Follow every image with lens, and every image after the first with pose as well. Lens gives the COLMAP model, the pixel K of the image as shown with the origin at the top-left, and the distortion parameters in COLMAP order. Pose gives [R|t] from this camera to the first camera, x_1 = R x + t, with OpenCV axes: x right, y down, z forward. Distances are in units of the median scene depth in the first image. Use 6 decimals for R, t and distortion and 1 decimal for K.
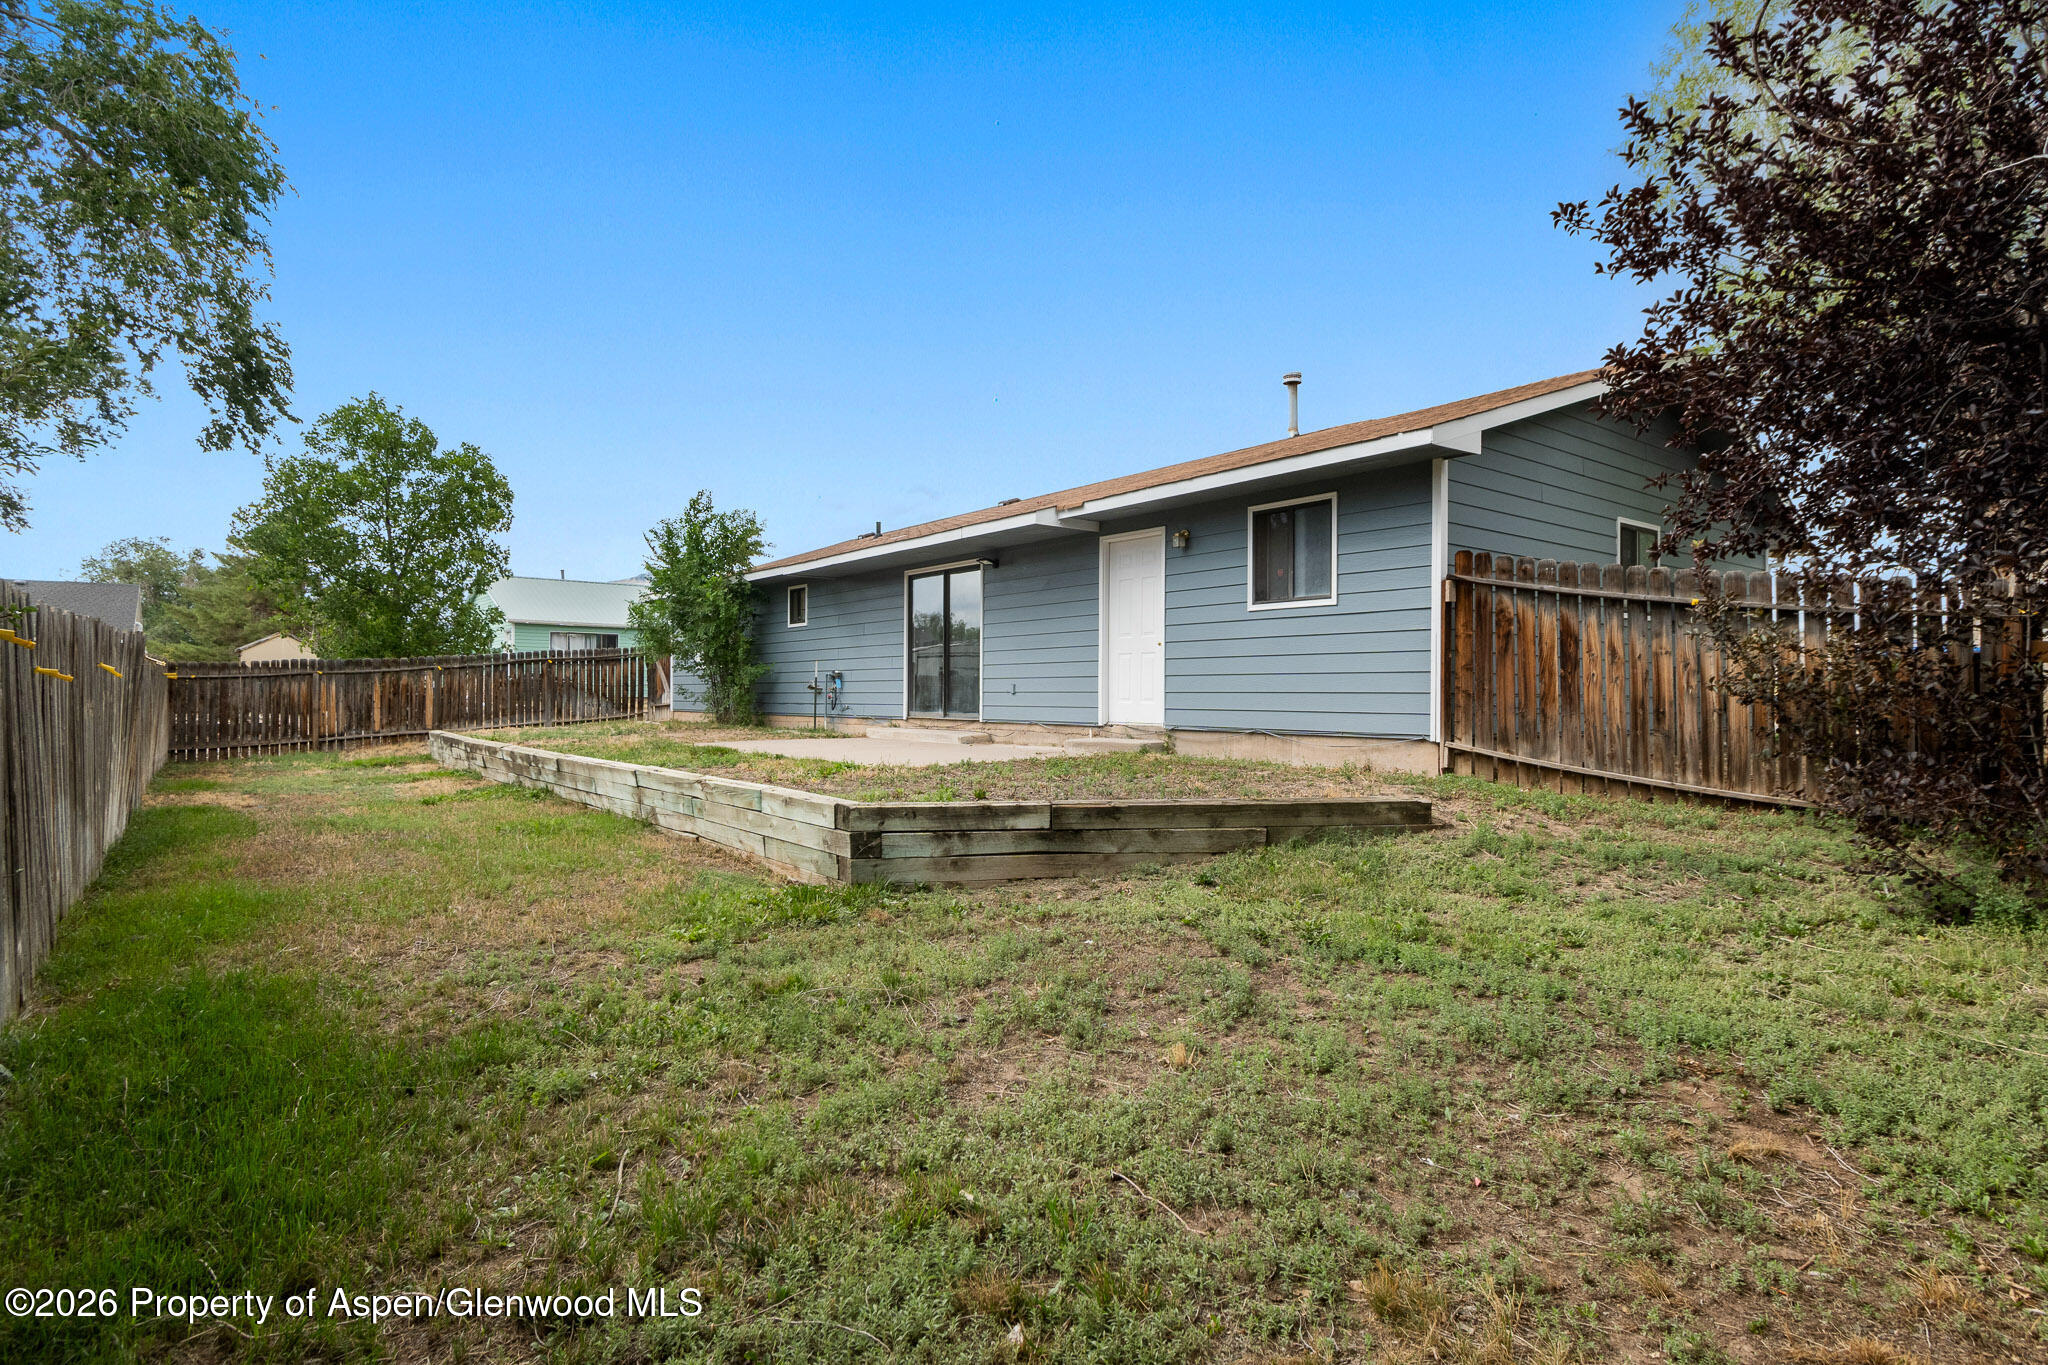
lens RADIAL K [[1066.0, 0, 1014.9], [0, 1066.0, 711.9], [0, 0, 1]] dist [-0.002303, -0.000731]
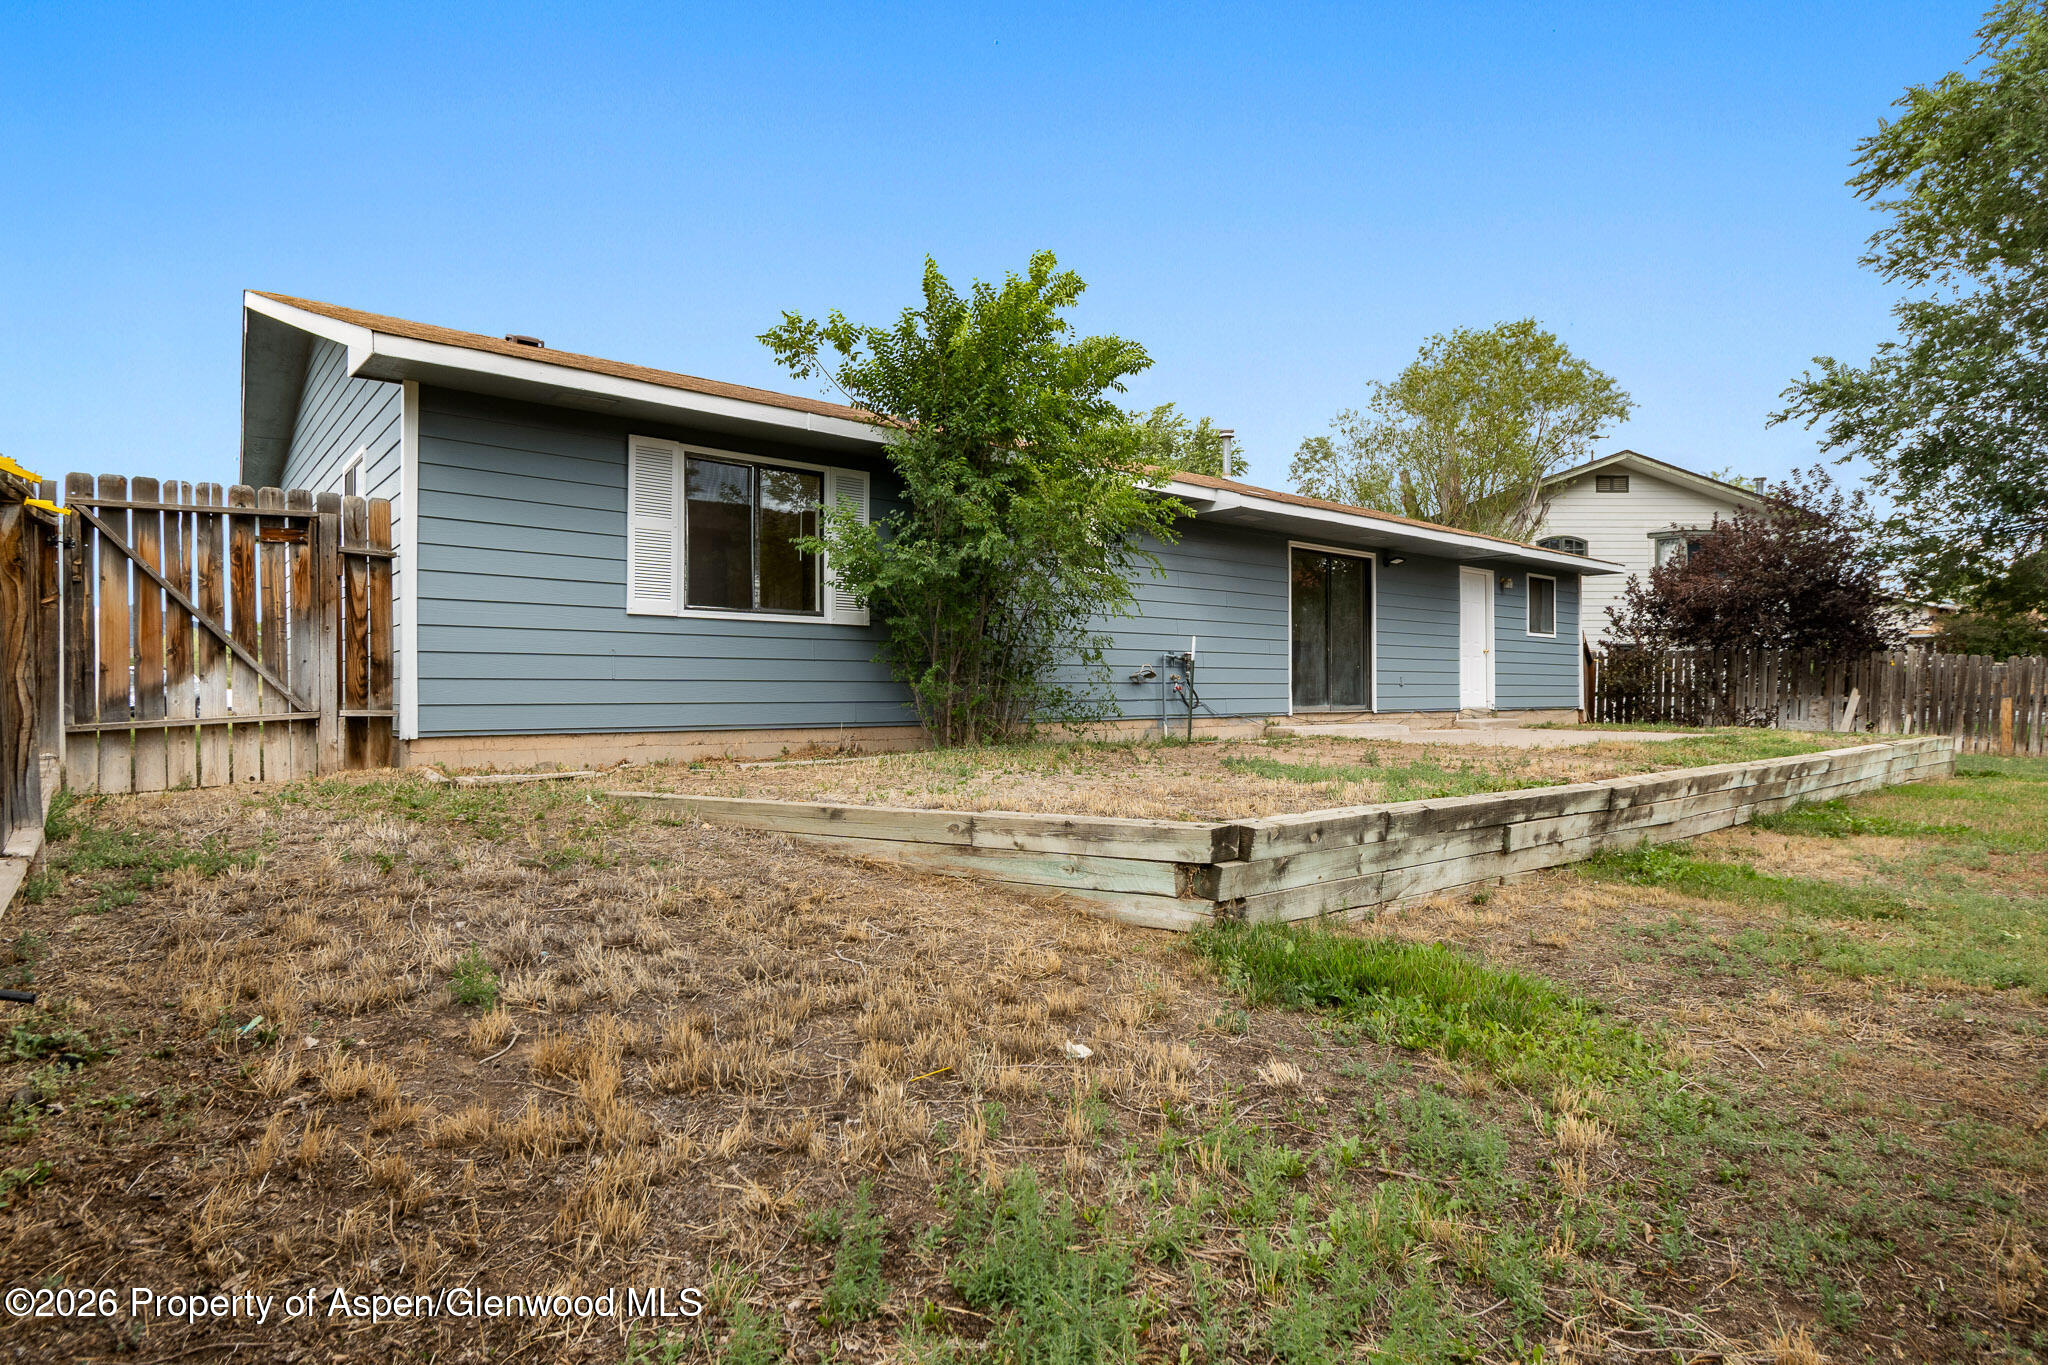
lens RADIAL K [[1066.0, 0, 1014.9], [0, 1066.0, 711.9], [0, 0, 1]] dist [-0.002303, -0.000731]
pose [[-0.051654, -0.009147, 0.998623, -0.968230], [0.028185, 0.999546, 0.010613, -0.011279], [-0.998267, 0.028694, -0.051373, 1.306091]]
